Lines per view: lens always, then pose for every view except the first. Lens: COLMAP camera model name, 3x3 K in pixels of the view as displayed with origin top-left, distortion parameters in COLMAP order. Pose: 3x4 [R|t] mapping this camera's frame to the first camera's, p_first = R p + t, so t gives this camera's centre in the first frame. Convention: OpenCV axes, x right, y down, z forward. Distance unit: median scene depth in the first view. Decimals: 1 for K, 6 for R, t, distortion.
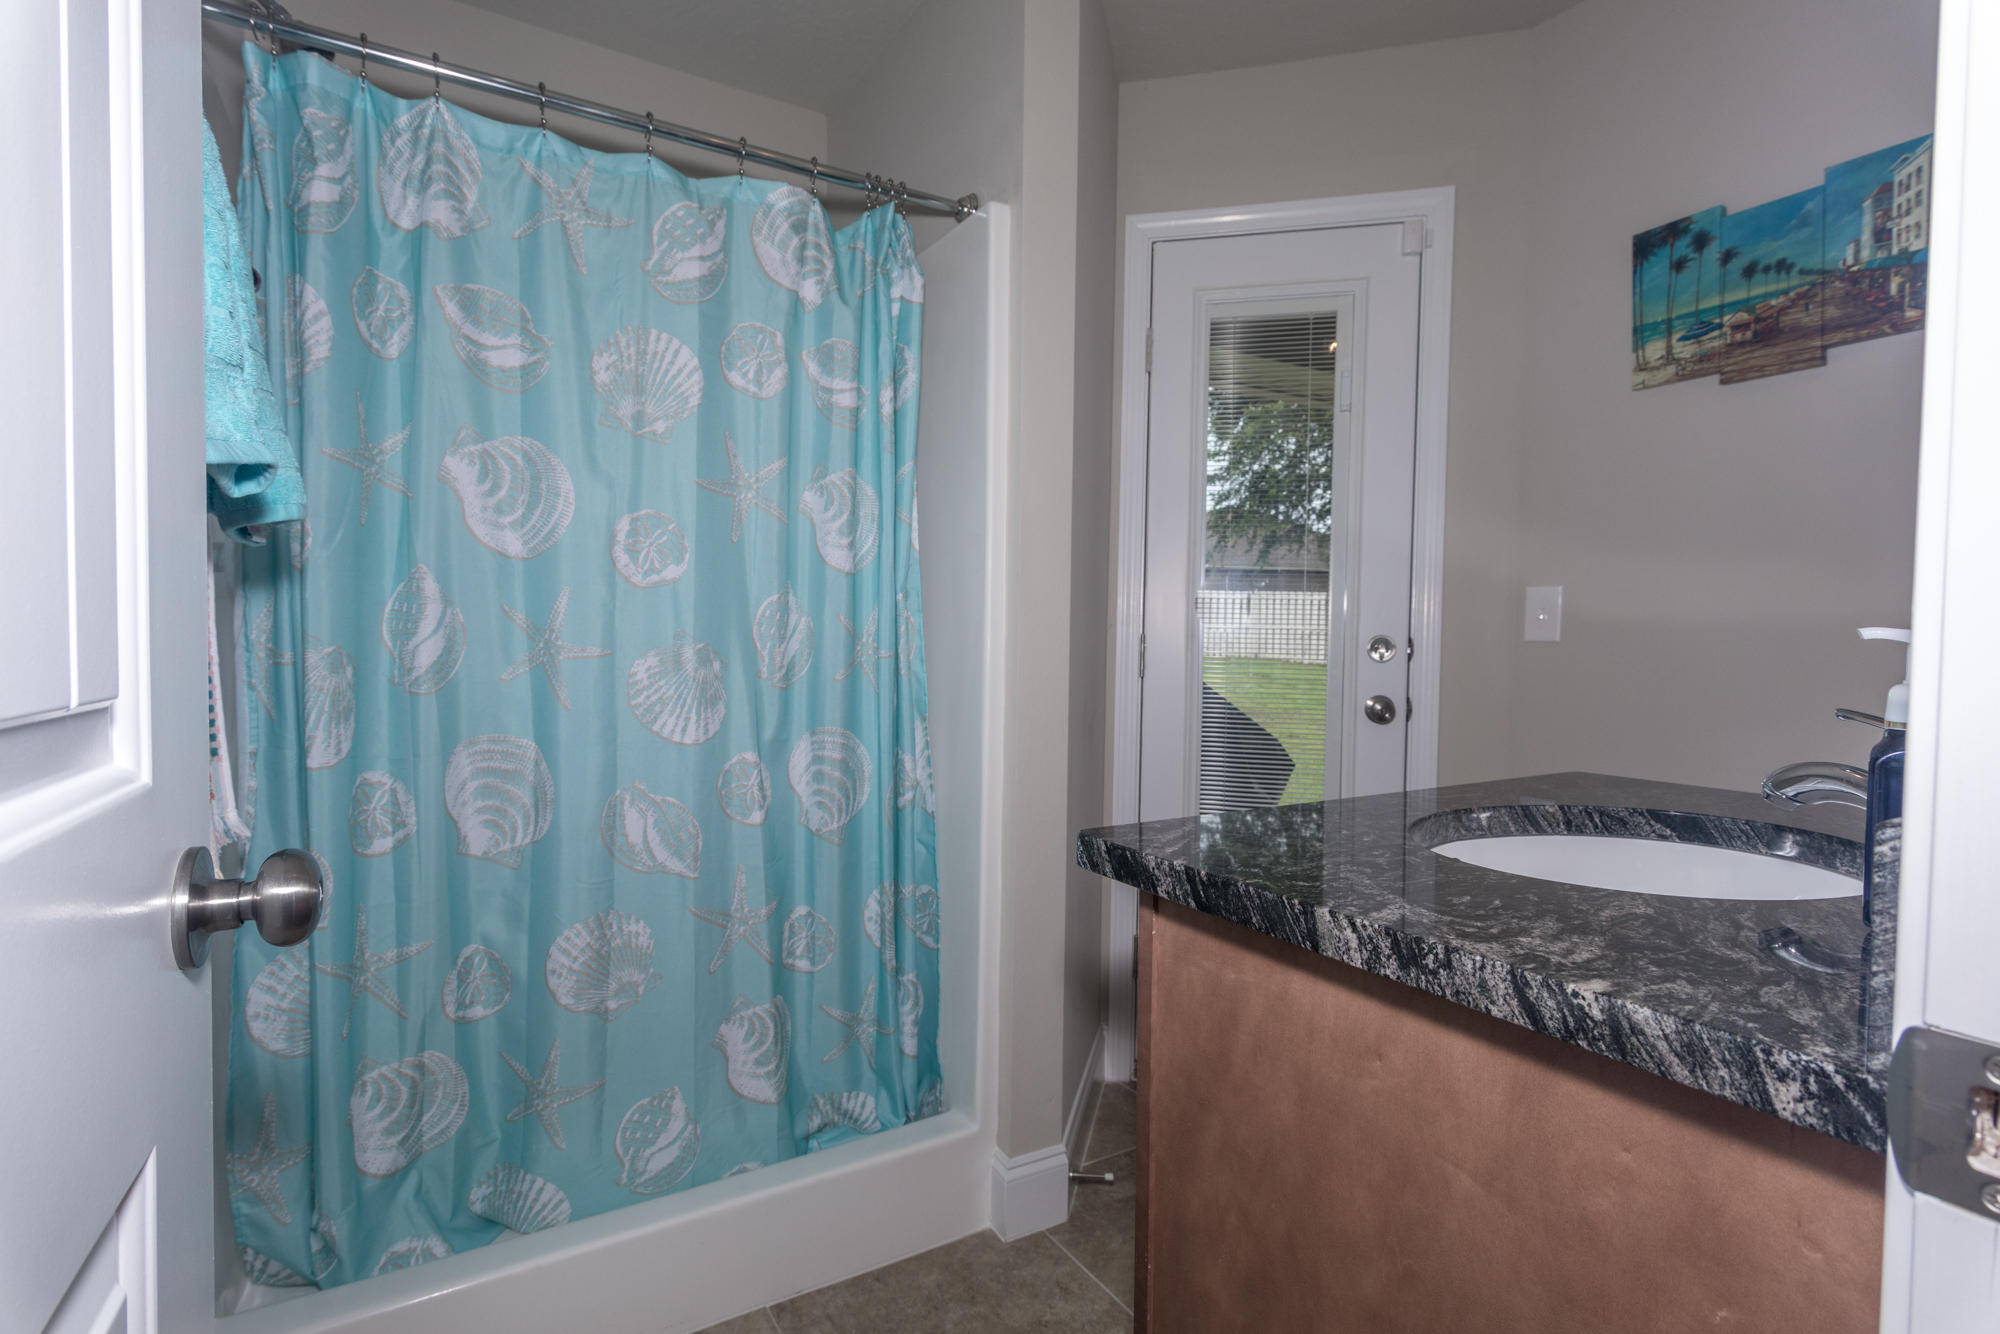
lens RADIAL K [[985.2, 0, 1016.9], [0, 985.2, 663.1], [0, 0, 1]] dist [0.005585, -0.002142]
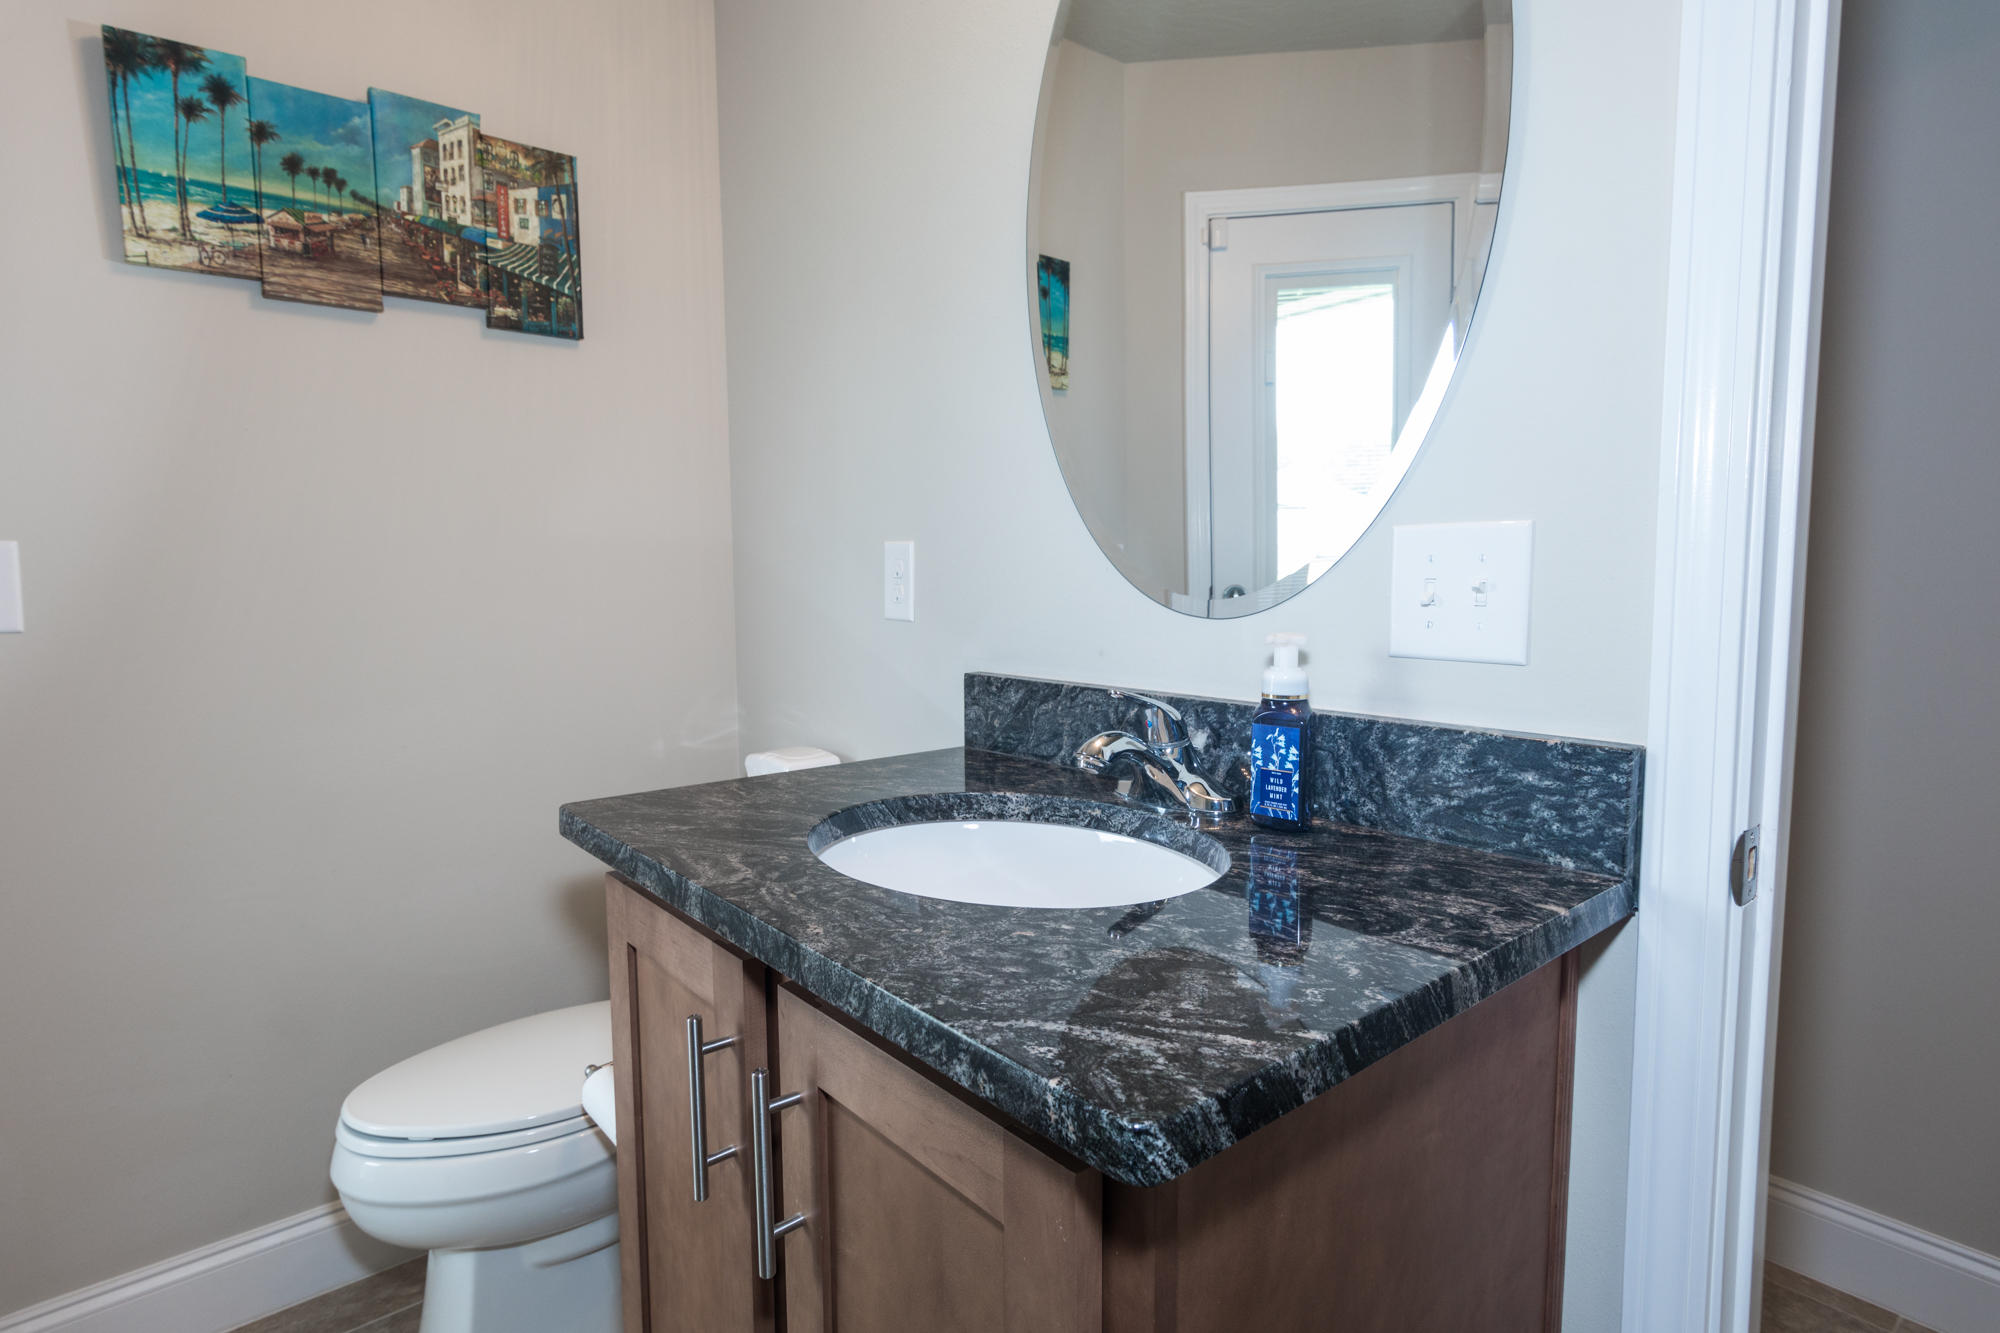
lens RADIAL K [[985.2, 0, 1019.9], [0, 985.2, 671.8], [0, 0, 1]] dist [0.005585, -0.002142]
pose [[-0.132035, -0.106602, 0.985496, -0.191776], [0.031514, 0.993246, 0.111662, -0.055064], [-0.990744, 0.045801, -0.127783, 0.543261]]
